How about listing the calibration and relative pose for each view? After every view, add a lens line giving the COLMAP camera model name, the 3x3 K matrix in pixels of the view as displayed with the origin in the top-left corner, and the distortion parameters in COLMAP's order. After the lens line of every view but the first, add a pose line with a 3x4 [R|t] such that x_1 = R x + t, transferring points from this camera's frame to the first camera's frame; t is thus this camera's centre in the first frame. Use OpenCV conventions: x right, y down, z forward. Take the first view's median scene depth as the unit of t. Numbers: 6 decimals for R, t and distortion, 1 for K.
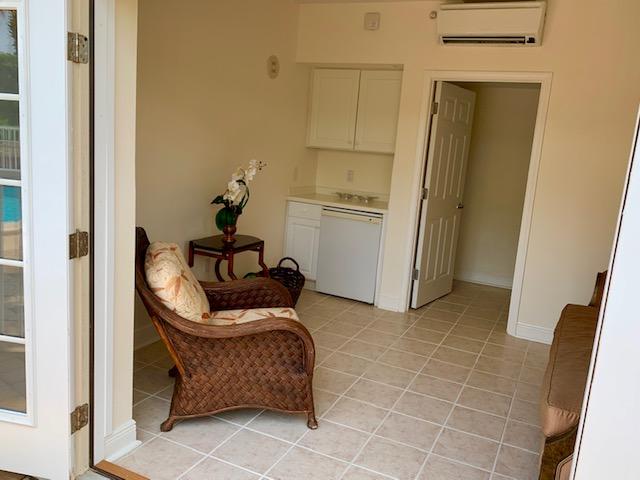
lens RADIAL K [[547.7, 0, 322.8], [0, 547.7, 241.0], [0, 0, 1]] dist [0.074775, -0.061818]
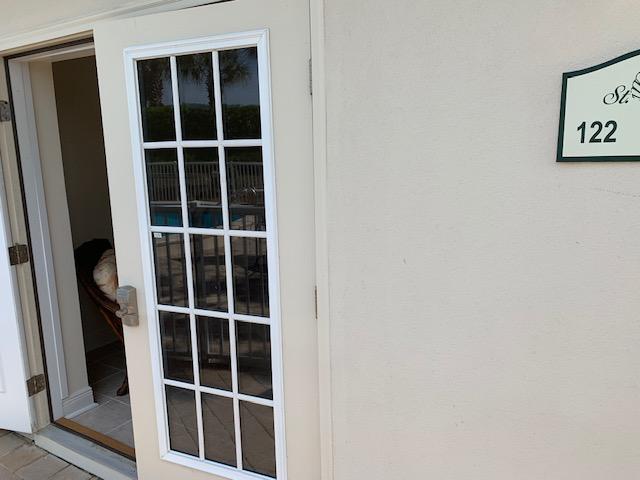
lens RADIAL K [[487.5, 0, 315.8], [0, 487.5, 238.5], [0, 0, 1]] dist [0.024395, -0.008358]
pose [[0.989273, -0.085388, -0.118526, 0.272829], [0.083647, 0.996303, -0.019599, 0.034066], [0.119761, 0.009475, 0.992758, -0.062342]]
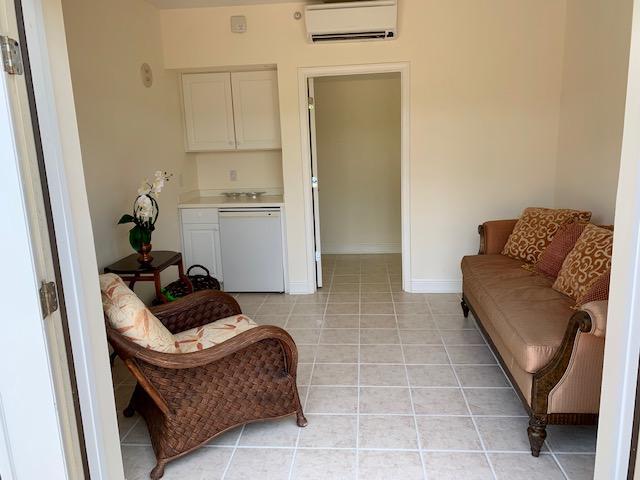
lens RADIAL K [[487.5, 0, 319.7], [0, 487.5, 237.9], [0, 0, 1]] dist [0.024395, -0.008358]
pose [[0.931053, -0.181026, 0.316813, -0.184672], [0.174865, 0.983420, 0.048029, -0.030580], [-0.320255, 0.010682, 0.947271, 0.125362]]
